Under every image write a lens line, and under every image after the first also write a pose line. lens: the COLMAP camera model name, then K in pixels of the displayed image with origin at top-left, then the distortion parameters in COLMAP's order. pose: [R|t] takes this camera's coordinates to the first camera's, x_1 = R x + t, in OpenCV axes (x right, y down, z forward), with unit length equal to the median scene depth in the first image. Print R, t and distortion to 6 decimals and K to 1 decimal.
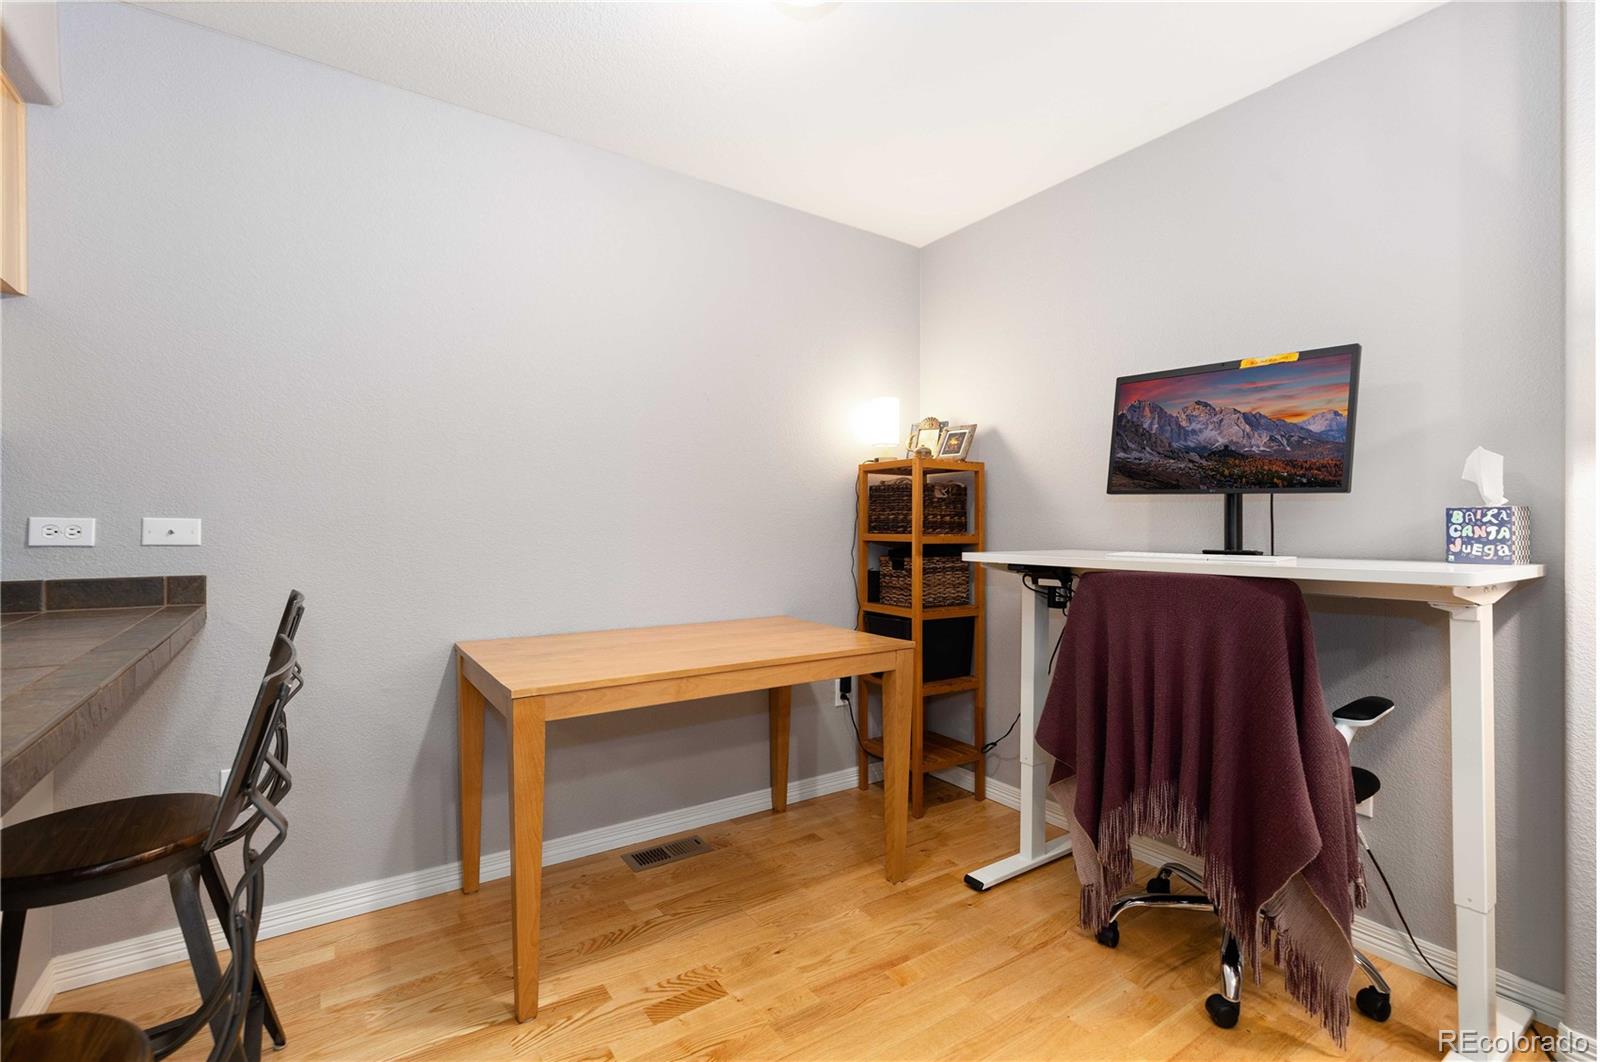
lens RADIAL K [[722.0, 0, 788.0], [0, 722.0, 523.7], [0, 0, 1]] dist [0.005679, -0.001591]
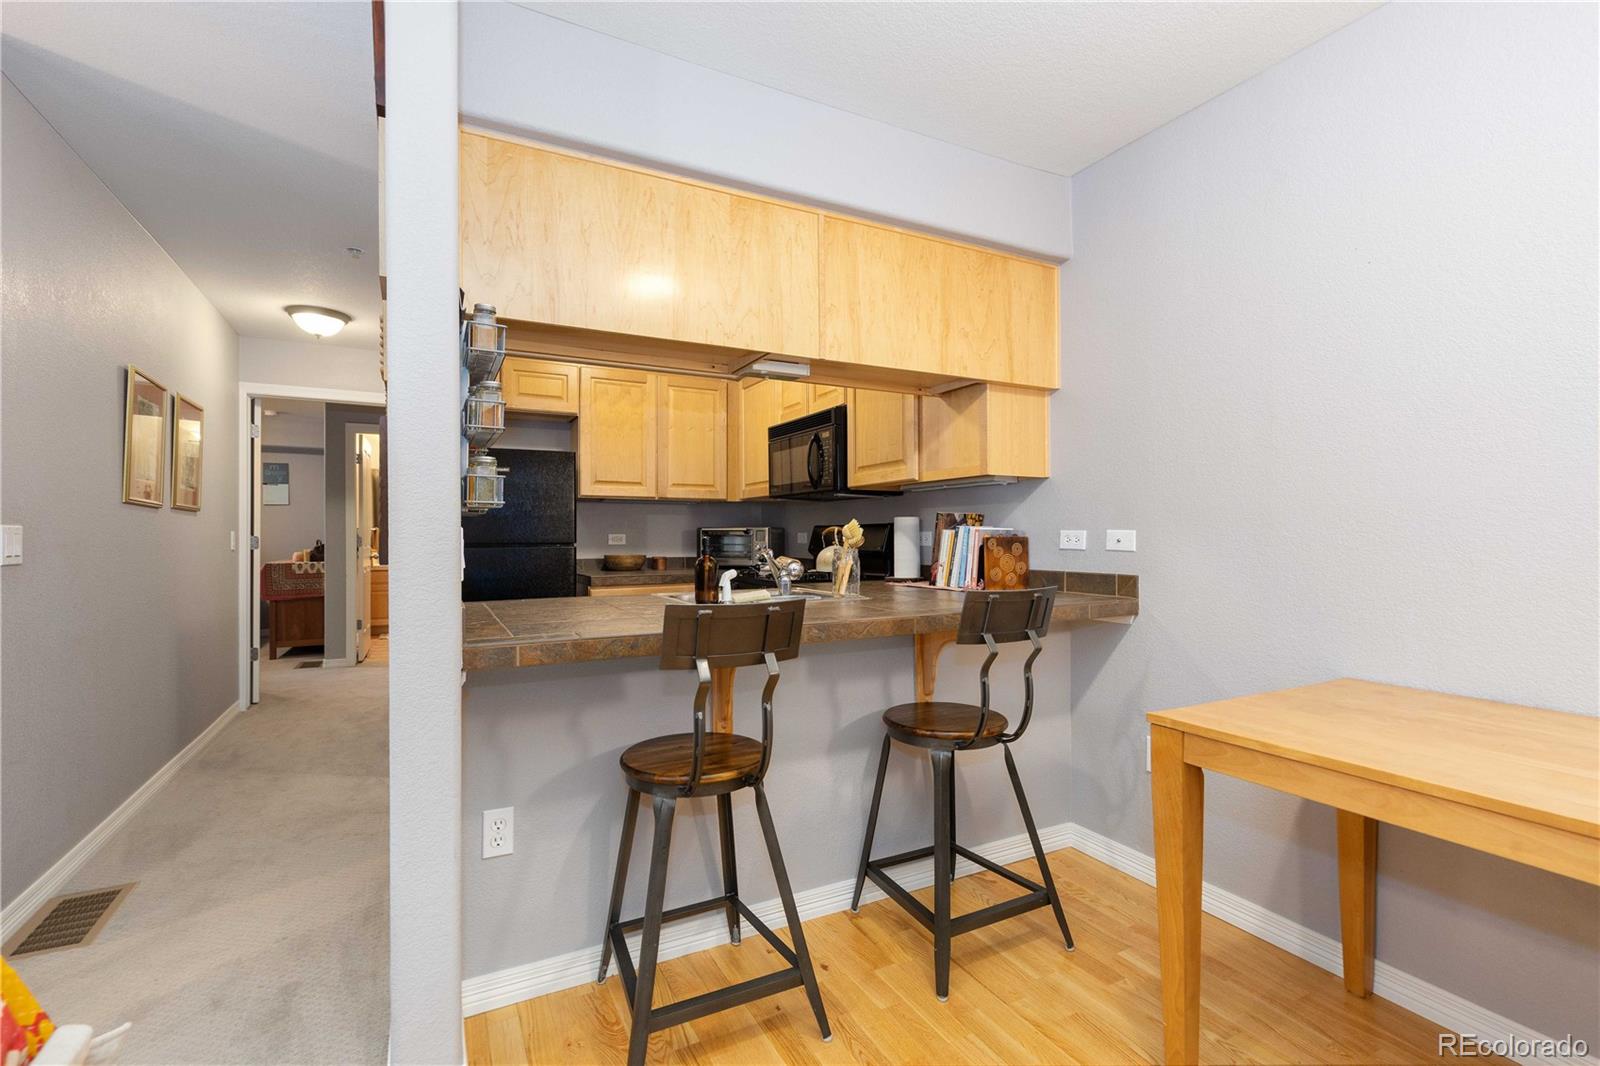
lens RADIAL K [[722.0, 0, 791.4], [0, 722.0, 529.6], [0, 0, 1]] dist [0.005679, -0.001591]
pose [[-0.119741, -0.009282, -0.992762, 0.468020], [0.006458, 0.999928, -0.010128, 0.000787], [0.992784, -0.007624, -0.119673, 0.513661]]
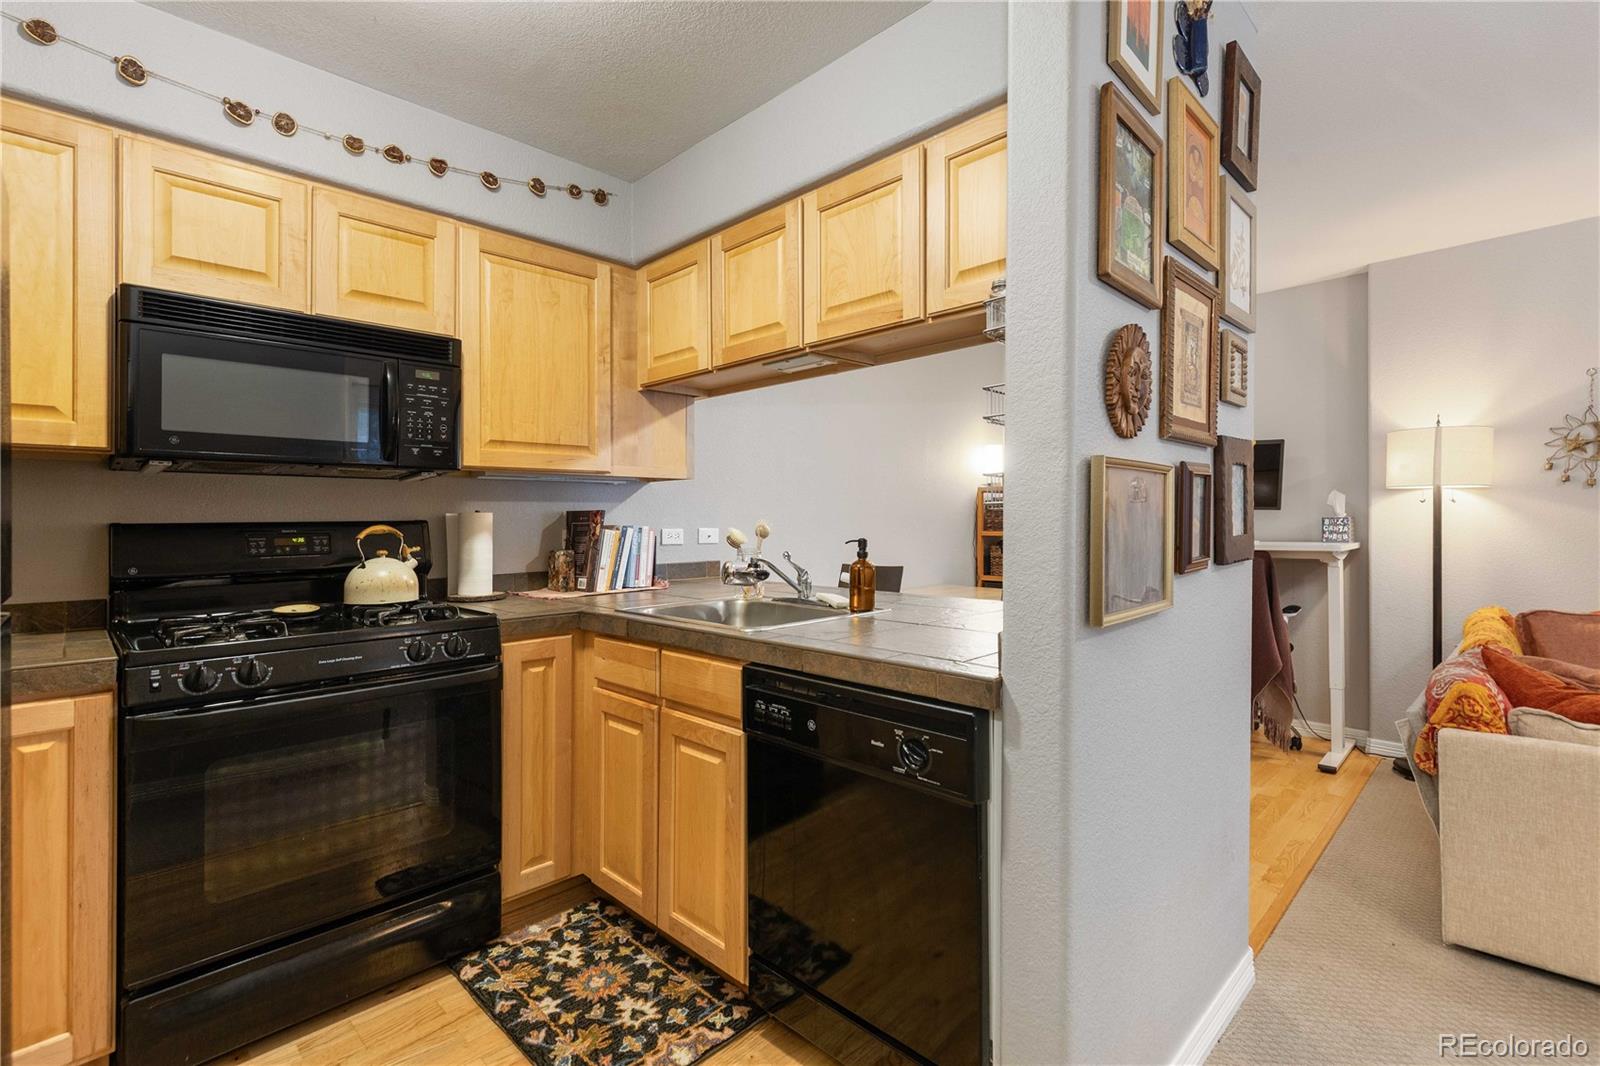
lens RADIAL K [[722.0, 0, 795.8], [0, 722.0, 514.3], [0, 0, 1]] dist [0.005679, -0.001591]
pose [[0.982449, -0.007537, 0.186377, -0.884885], [0.008339, 0.999959, -0.003519, -0.030660], [-0.186343, 0.005011, 0.982472, -0.715053]]
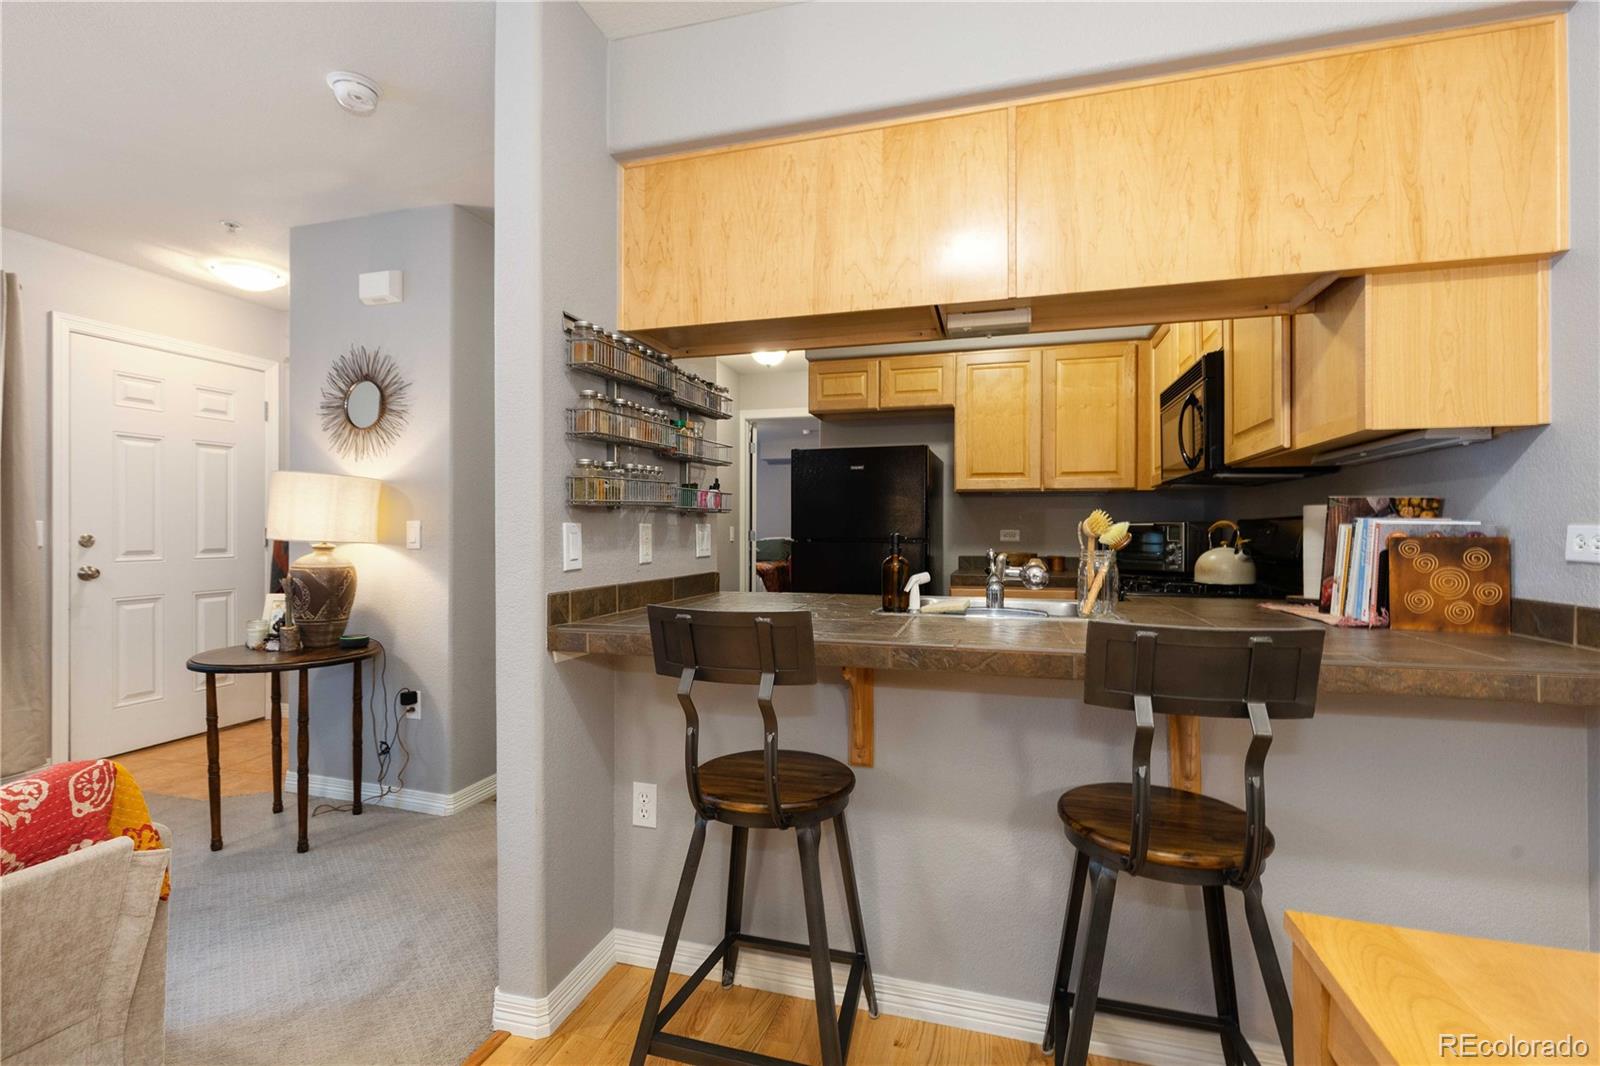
lens RADIAL K [[722.0, 0, 789.3], [0, 722.0, 526.8], [0, 0, 1]] dist [0.005679, -0.001591]
pose [[-0.773286, -0.006926, -0.634020, 0.103392], [-0.000696, 0.999949, -0.010075, 0.001034], [0.634057, -0.007350, -0.773251, 0.899492]]
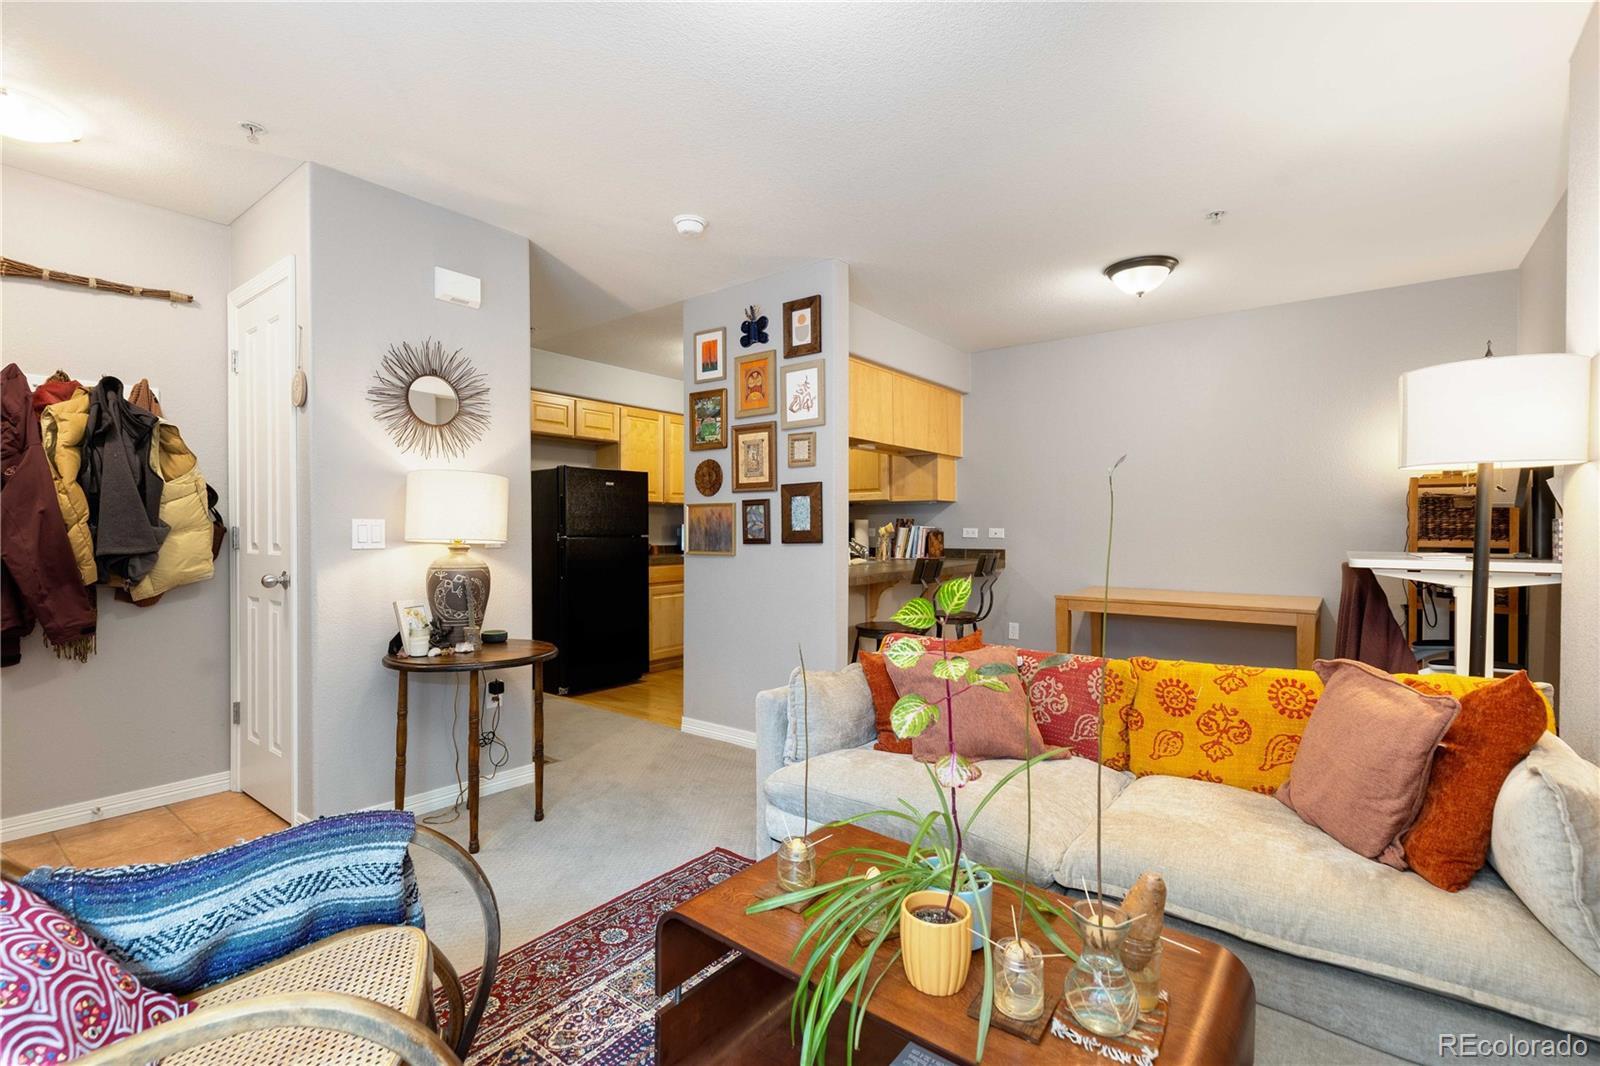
lens RADIAL K [[722.0, 0, 794.1], [0, 722.0, 529.2], [0, 0, 1]] dist [0.005679, -0.001591]
pose [[0.310068, -0.002077, -0.950712, 1.404373], [0.004329, 0.999990, -0.000773, -0.004846], [0.950705, -0.003876, 0.310074, -0.544788]]
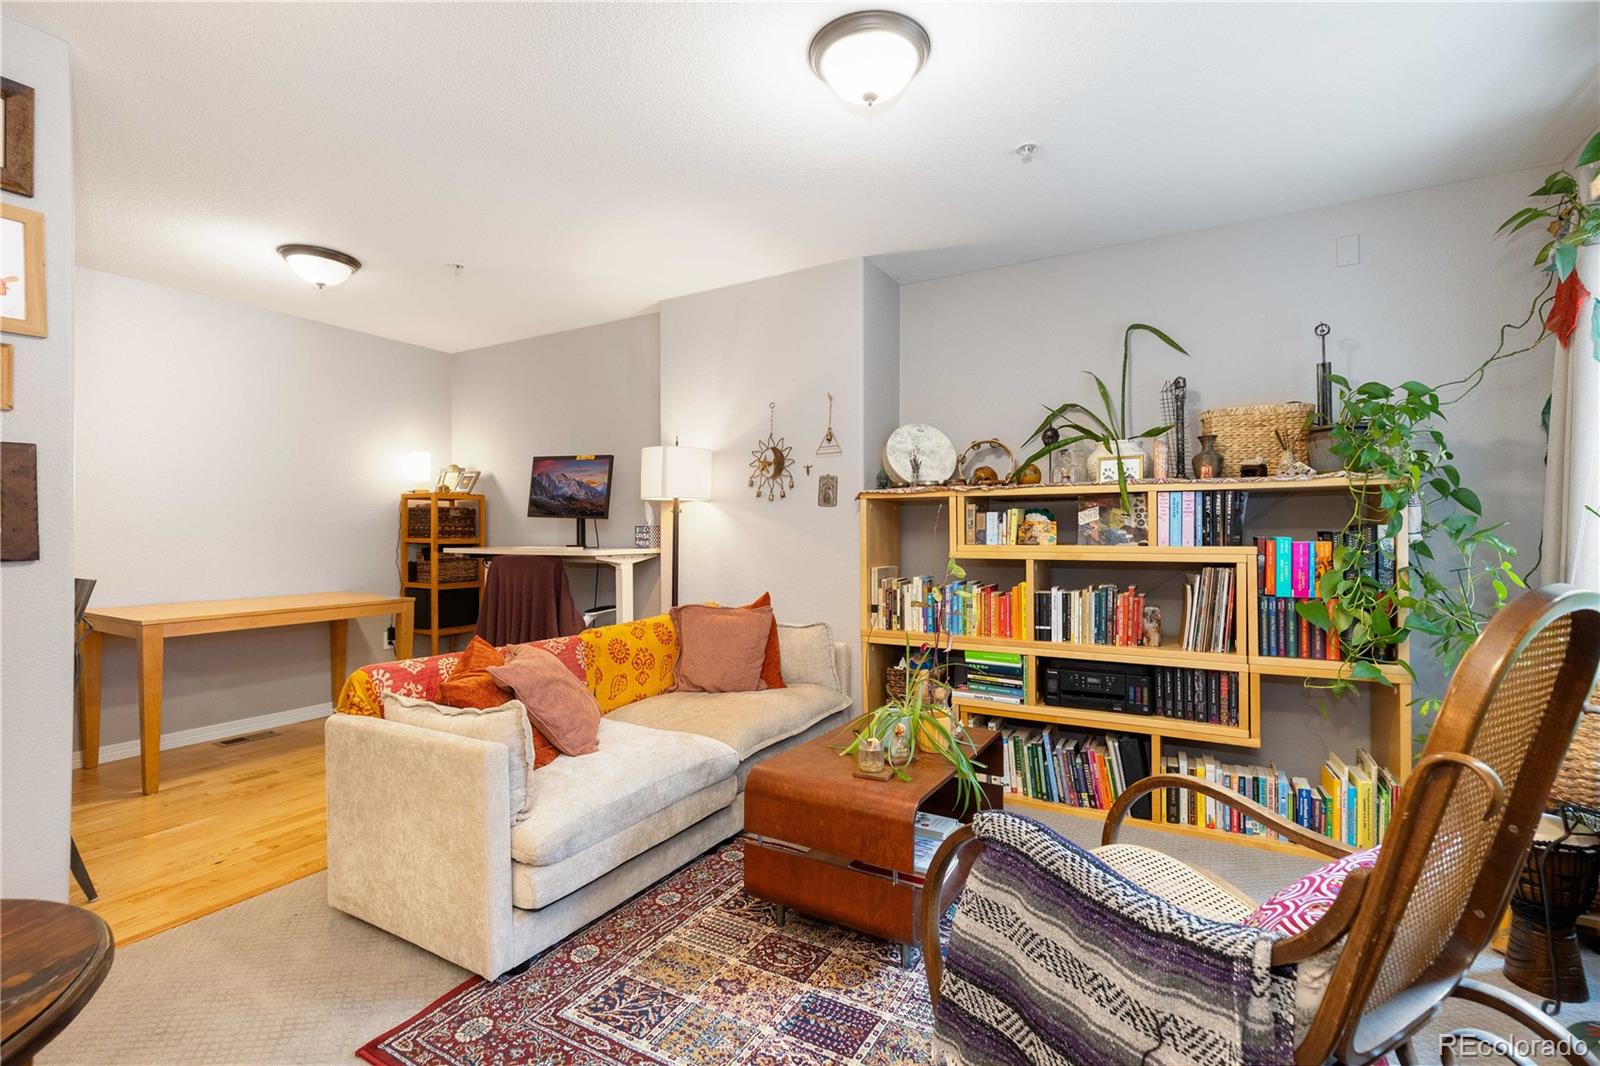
lens RADIAL K [[722.0, 0, 791.0], [0, 722.0, 528.5], [0, 0, 1]] dist [0.005679, -0.001591]
pose [[0.898028, -0.000245, 0.439938, 0.253055], [-0.000029, 1.000000, 0.000616, -0.012029], [-0.439938, -0.000565, 0.898028, -1.177888]]
